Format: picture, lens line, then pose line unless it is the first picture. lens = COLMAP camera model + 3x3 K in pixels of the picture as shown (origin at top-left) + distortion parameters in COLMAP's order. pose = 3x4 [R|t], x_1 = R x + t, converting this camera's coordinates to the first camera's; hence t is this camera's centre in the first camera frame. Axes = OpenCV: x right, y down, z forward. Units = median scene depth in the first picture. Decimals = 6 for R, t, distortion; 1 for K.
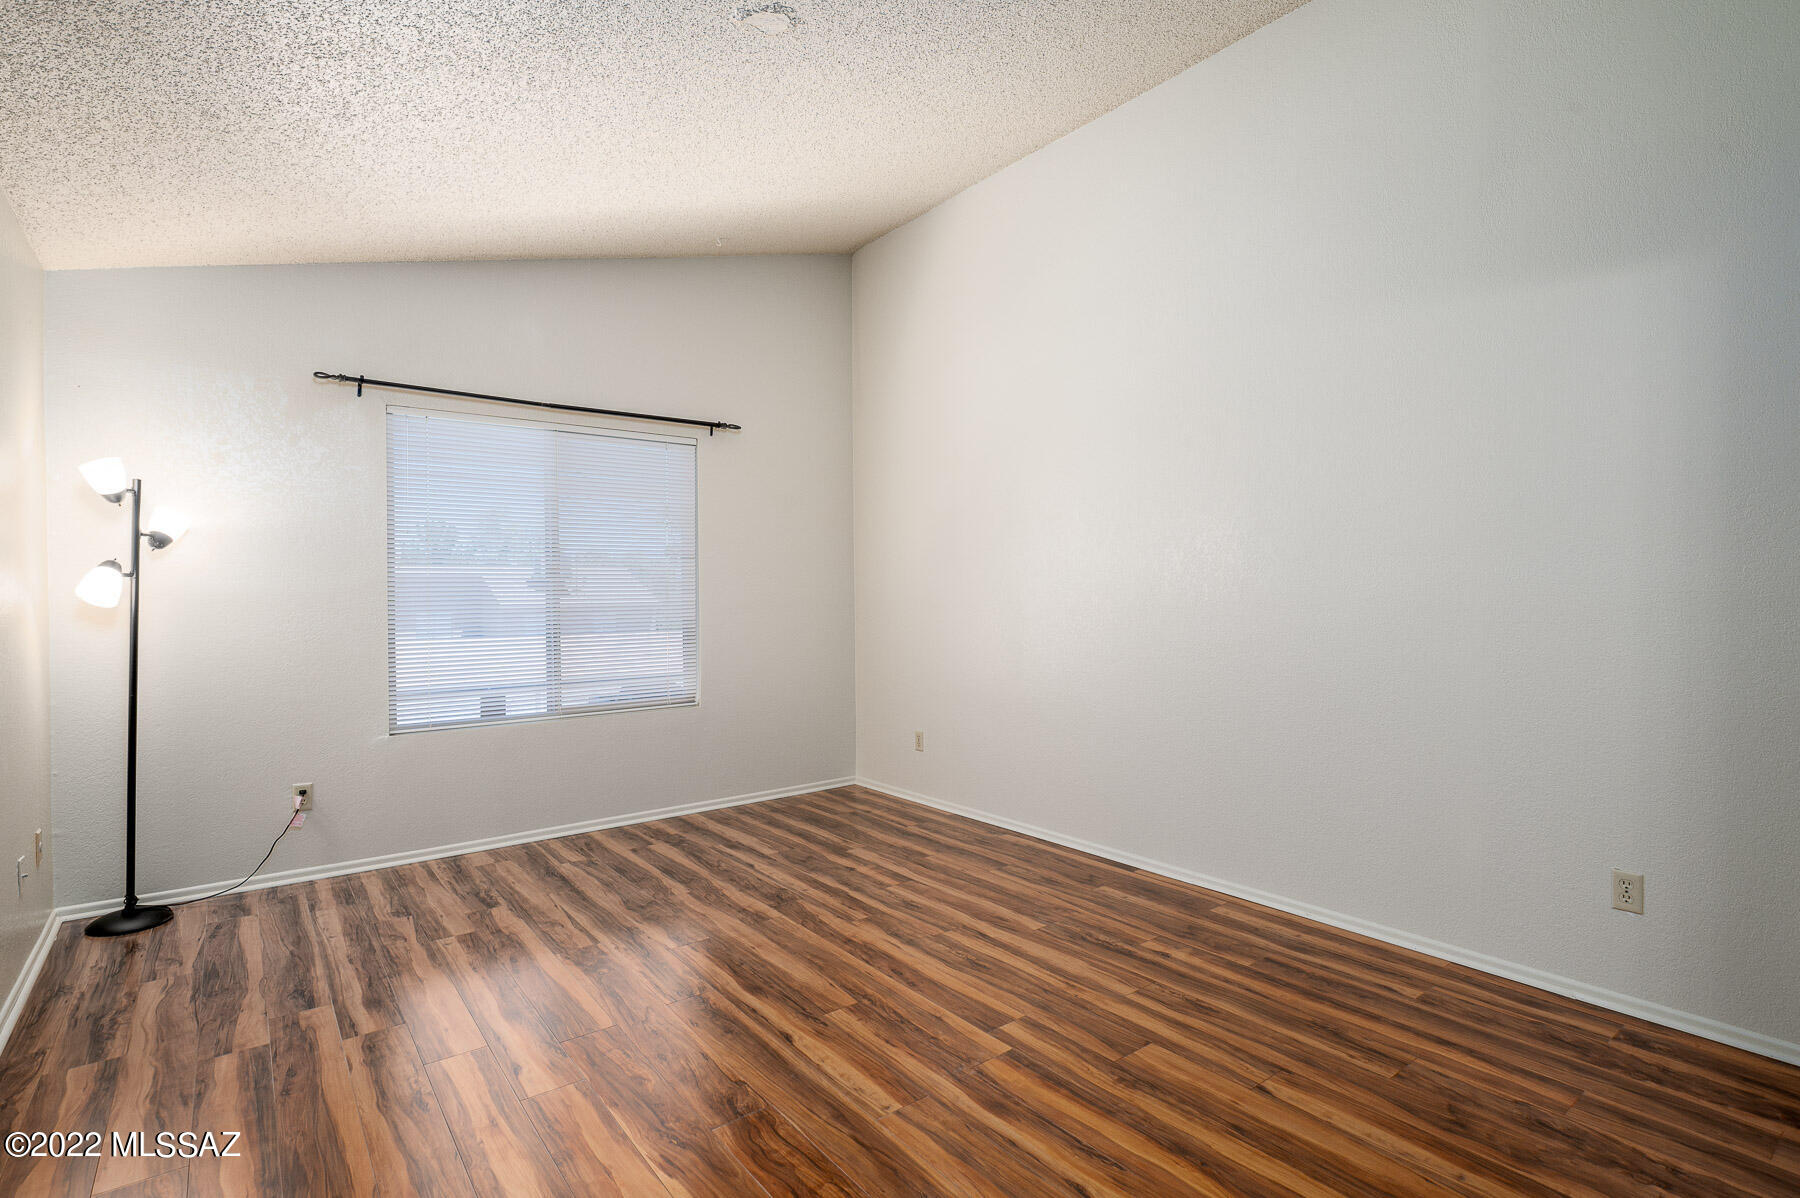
lens RADIAL K [[865.8, 0, 900.0], [0, 865.8, 599.0], [0, 0, 1]] dist [0.002776, -0.006368]
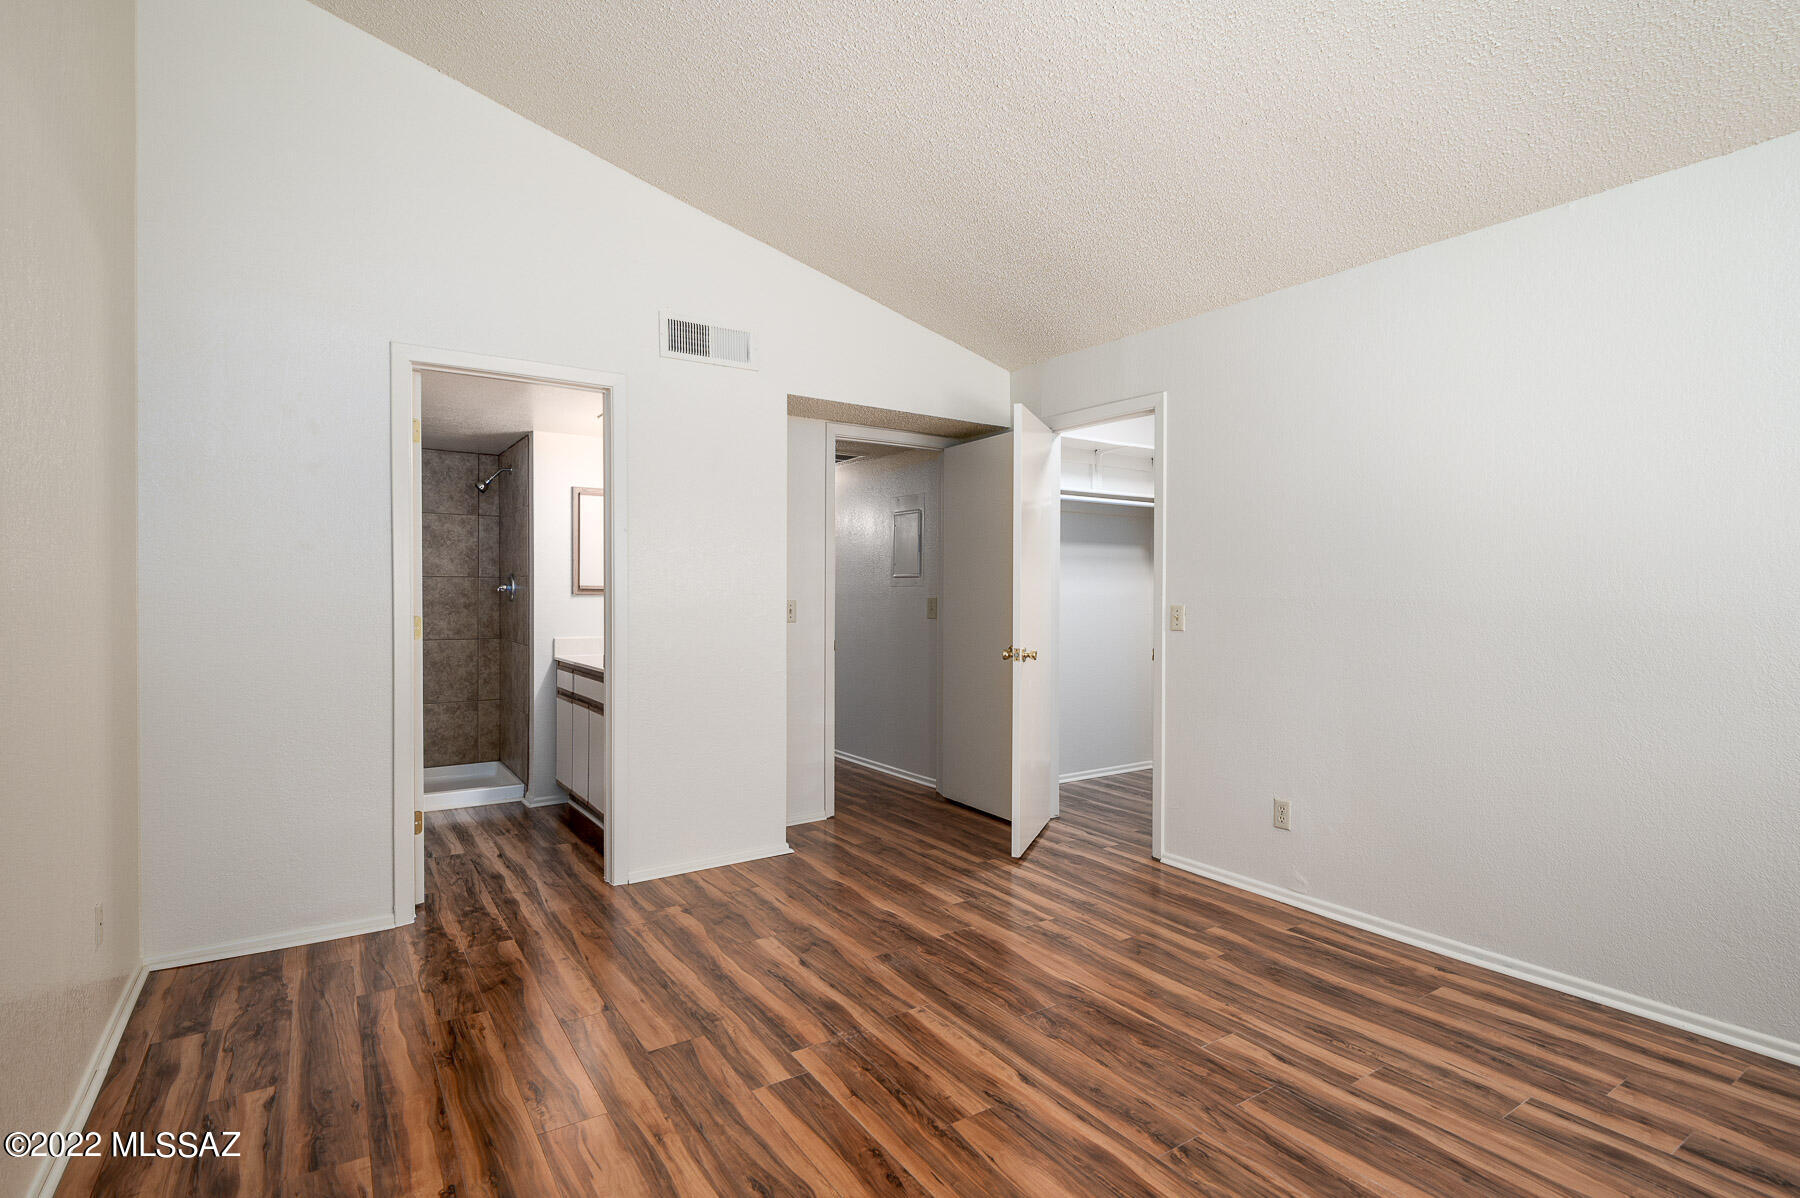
lens RADIAL K [[865.8, 0, 900.0], [0, 865.8, 599.0], [0, 0, 1]] dist [0.002776, -0.006368]
pose [[-0.997570, 0.001437, 0.069652, -0.058713], [0.002589, 0.999861, 0.016446, -0.015285], [-0.069619, 0.016587, -0.997436, 1.801368]]
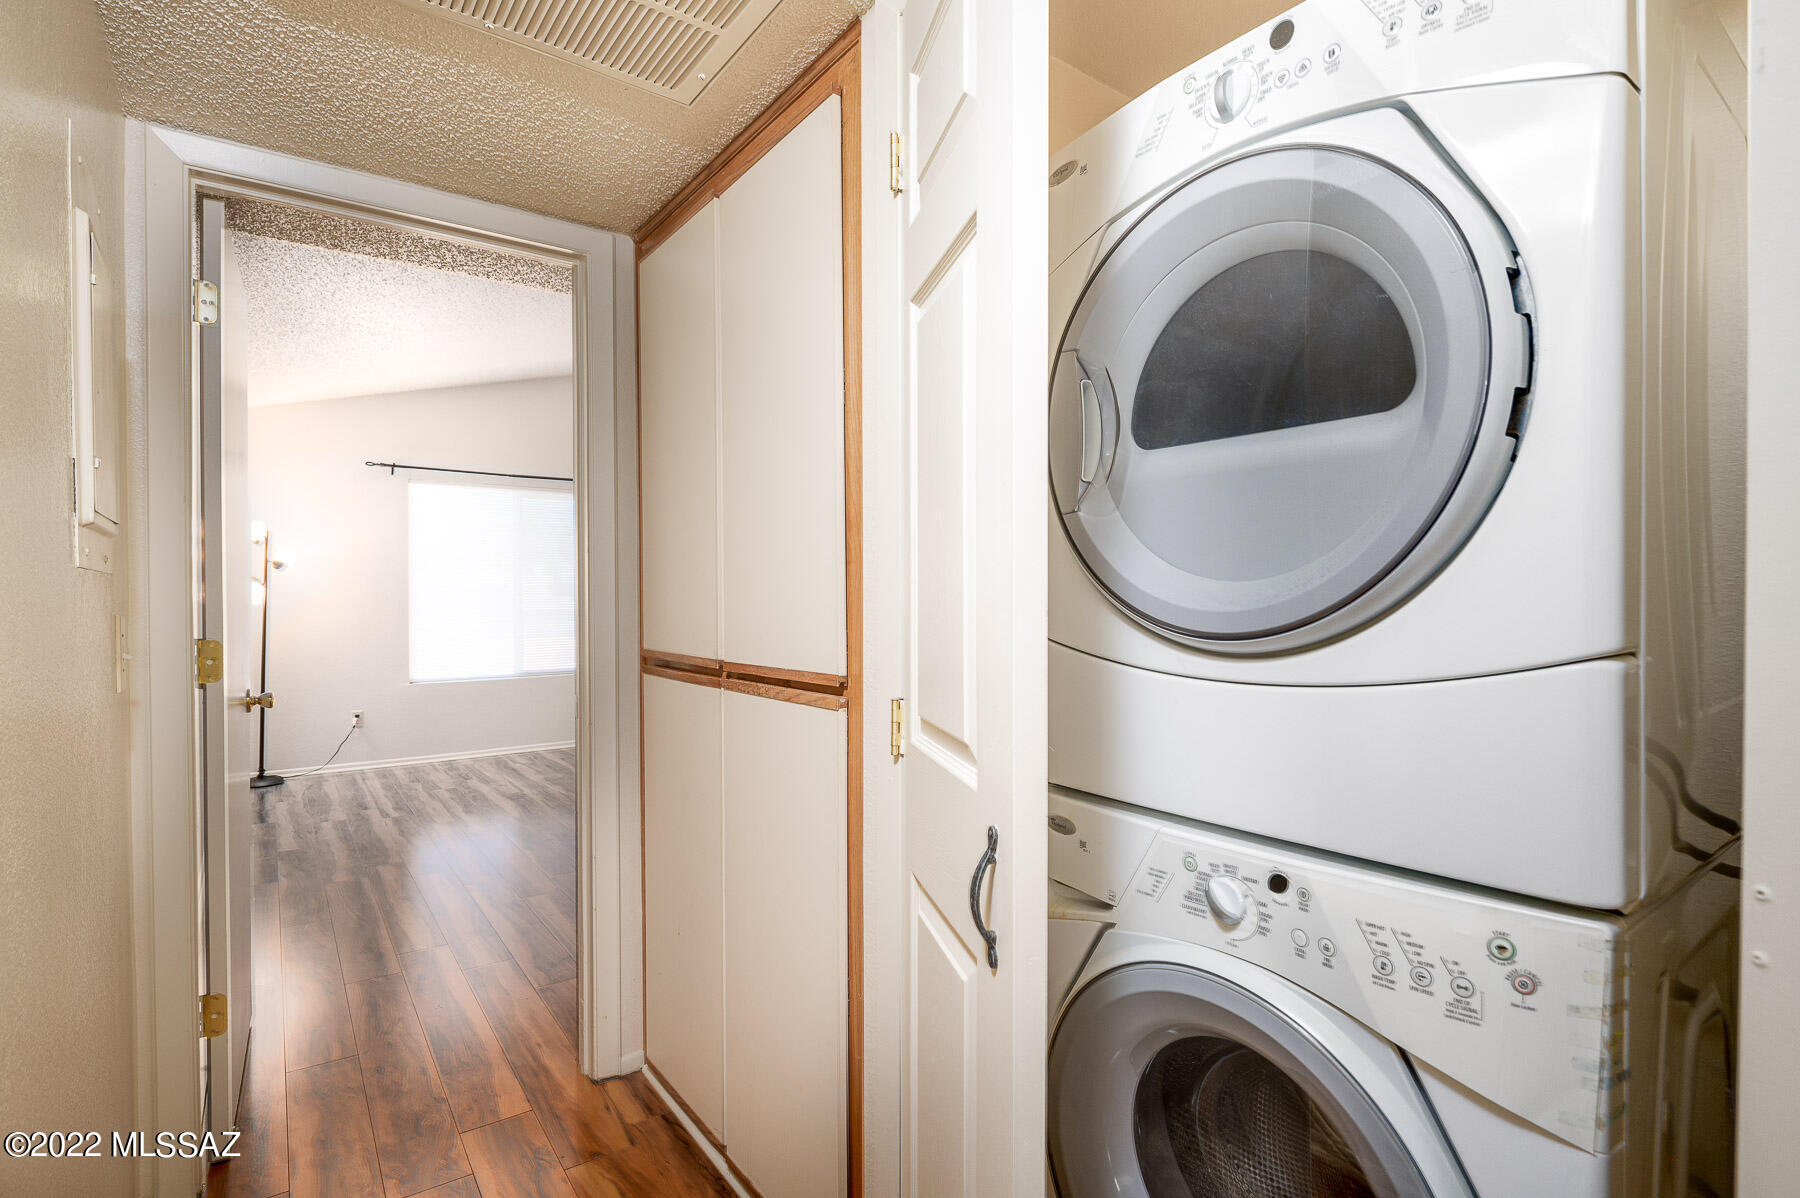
lens RADIAL K [[854.8, 0, 900.0], [0, 854.8, 599.0], [0, 0, 1]] dist [0.000217, -0.000571]
pose [[0.999804, 0.002752, -0.019604, 0.555287], [-0.002825, 0.999989, -0.003725, 0.005755], [0.019593, 0.003780, 0.999801, -0.901298]]
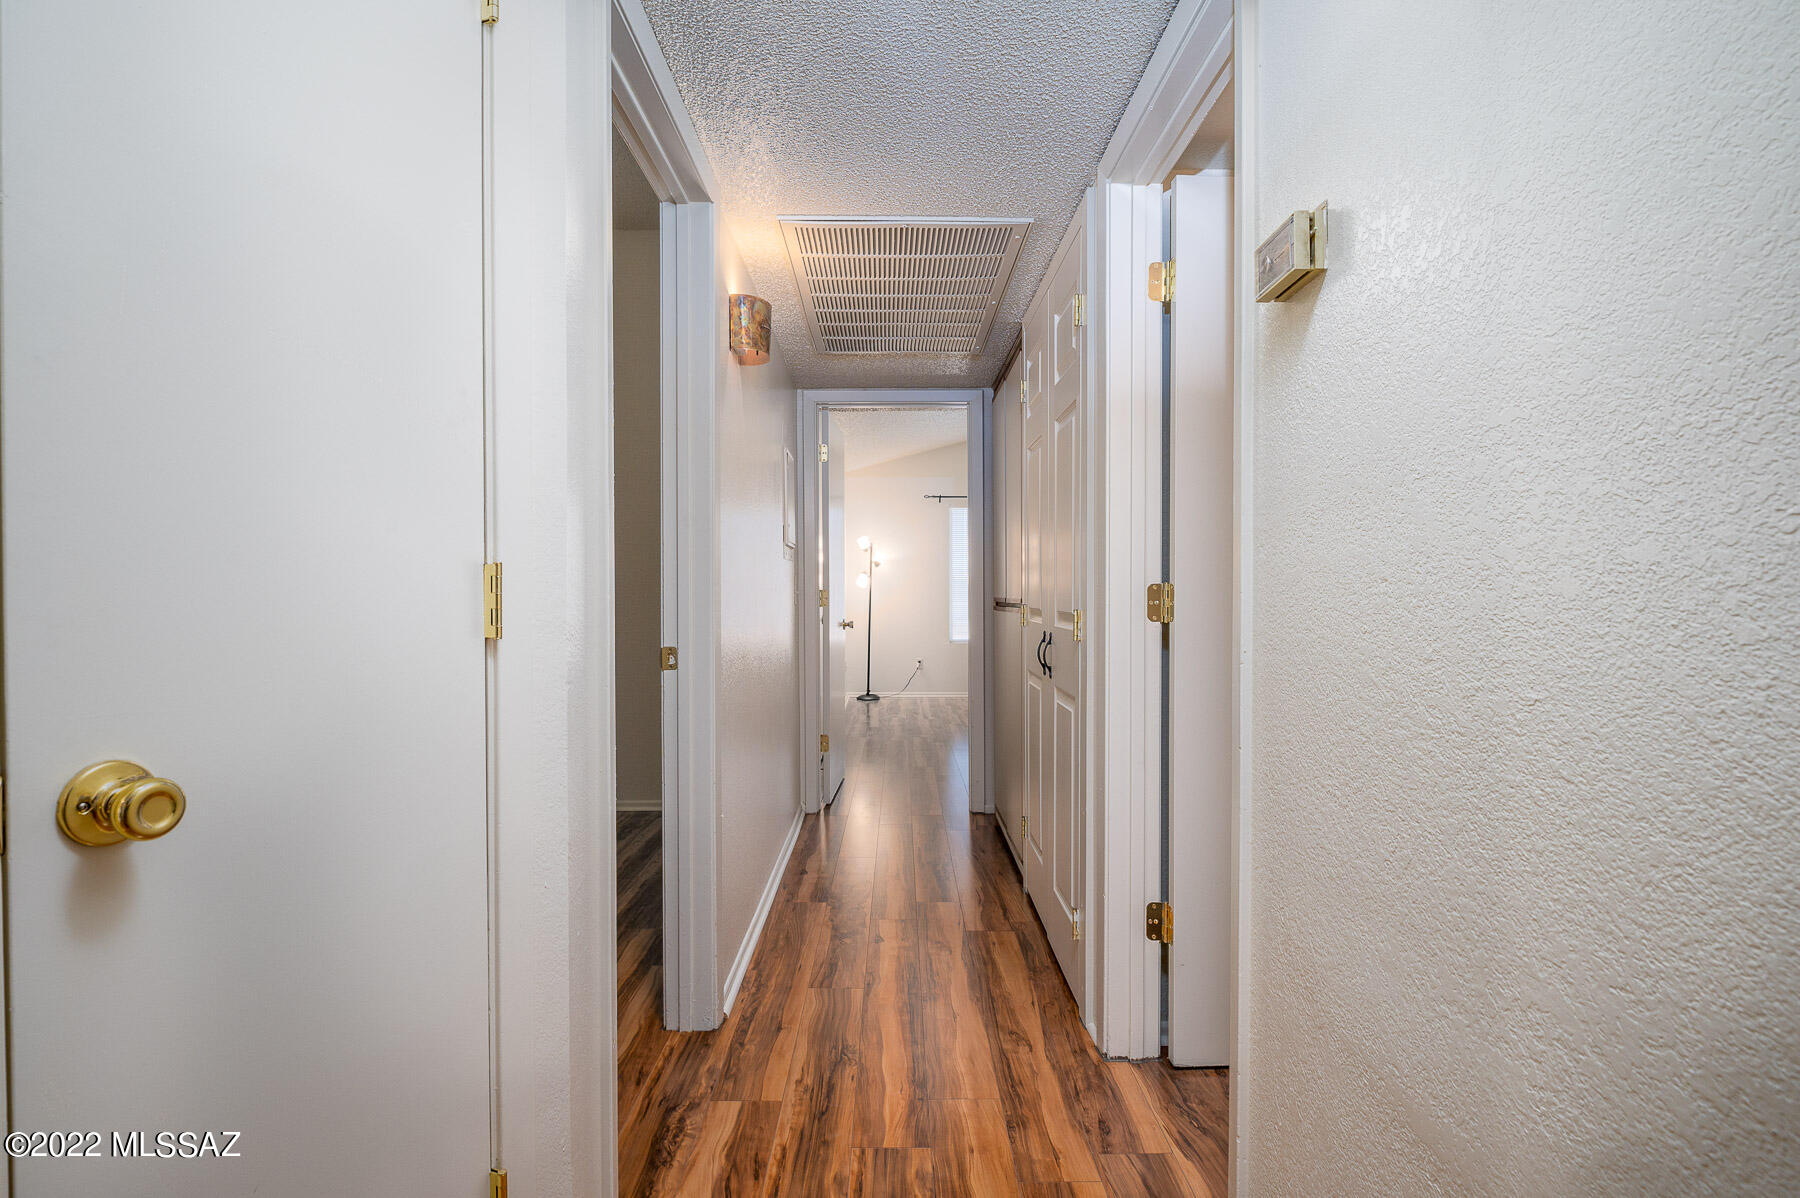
lens RADIAL K [[865.8, 0, 900.0], [0, 865.8, 599.0], [0, 0, 1]] dist [0.002776, -0.006368]
pose [[0.791719, 0.003668, -0.610874, 1.191271], [-0.004348, 0.999990, 0.000369, 0.058134], [0.610869, 0.002364, 0.791728, -1.528011]]
